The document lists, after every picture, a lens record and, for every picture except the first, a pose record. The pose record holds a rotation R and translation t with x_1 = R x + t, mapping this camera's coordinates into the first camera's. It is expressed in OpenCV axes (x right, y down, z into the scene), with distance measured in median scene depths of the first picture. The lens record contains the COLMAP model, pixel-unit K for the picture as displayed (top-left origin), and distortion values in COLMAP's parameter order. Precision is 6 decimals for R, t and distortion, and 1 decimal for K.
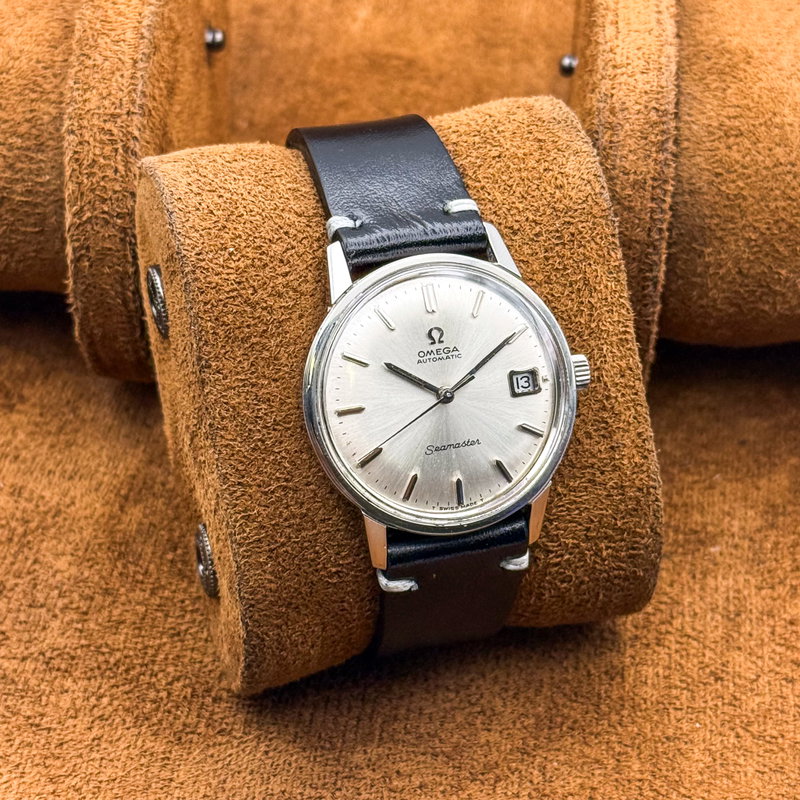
lens RADIAL K [[2152.2, 0, 401.4], [0, 2152.2, 412.4], [0, 0, 1]] dist [0.122610, 1.562064]
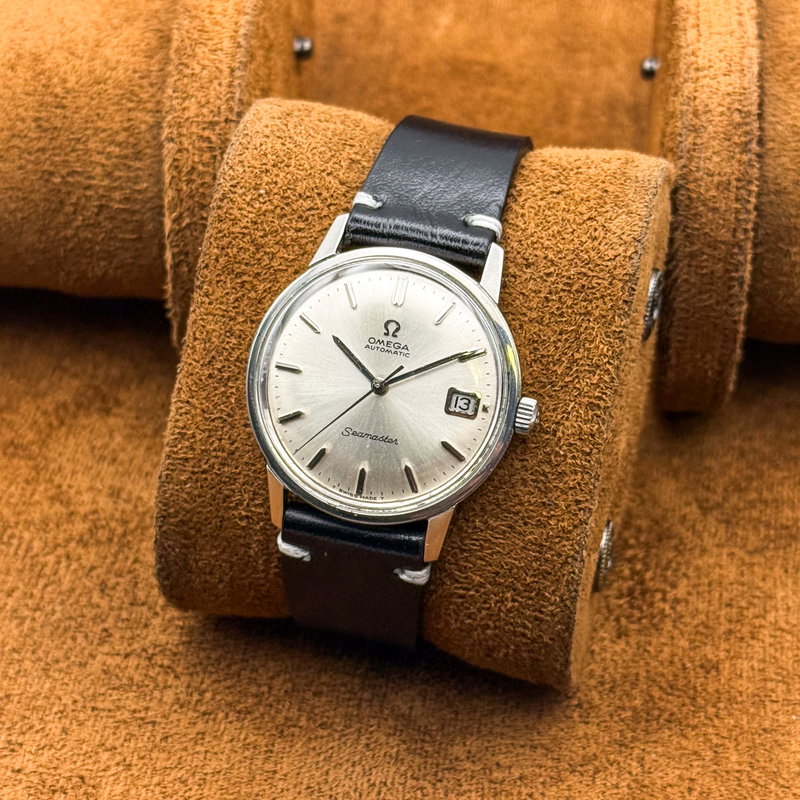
lens RADIAL K [[2152.2, 0, 401.4], [0, 2152.2, 412.4], [0, 0, 1]] dist [0.122610, 1.562064]
pose [[0.855071, 0.333227, -0.397257, 0.429627], [-0.347908, 0.936800, 0.036957, -0.037048], [0.384466, 0.106608, 0.916963, 0.074540]]
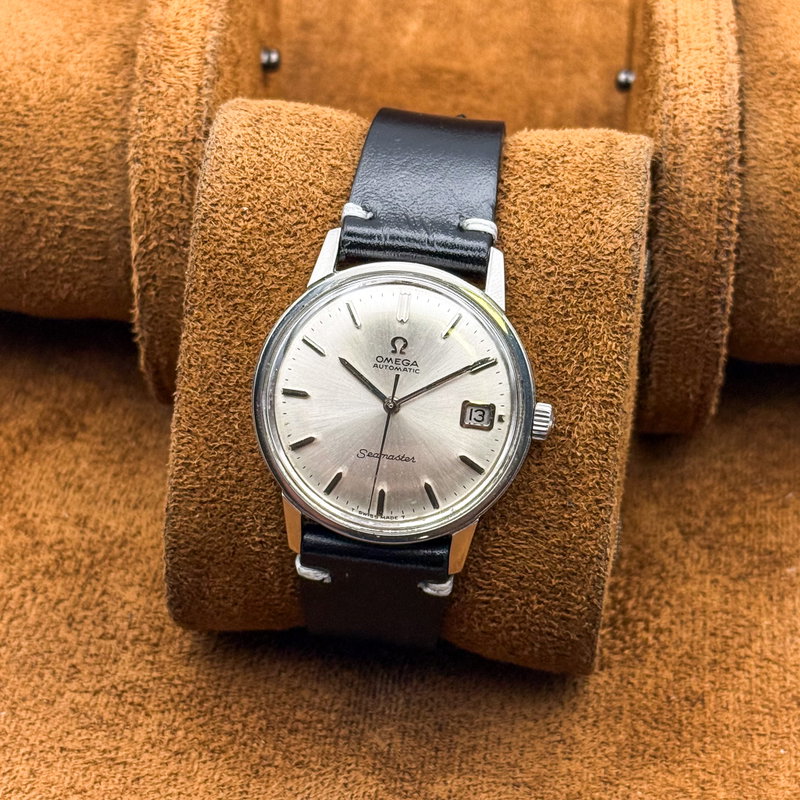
lens RADIAL K [[2152.2, 0, 401.4], [0, 2152.2, 412.4], [0, 0, 1]] dist [0.122610, 1.562064]
pose [[0.912380, 0.284016, -0.294785, 0.314100], [-0.269511, 0.958817, 0.089635, -0.093916], [0.308103, -0.002333, 0.951350, 0.053839]]
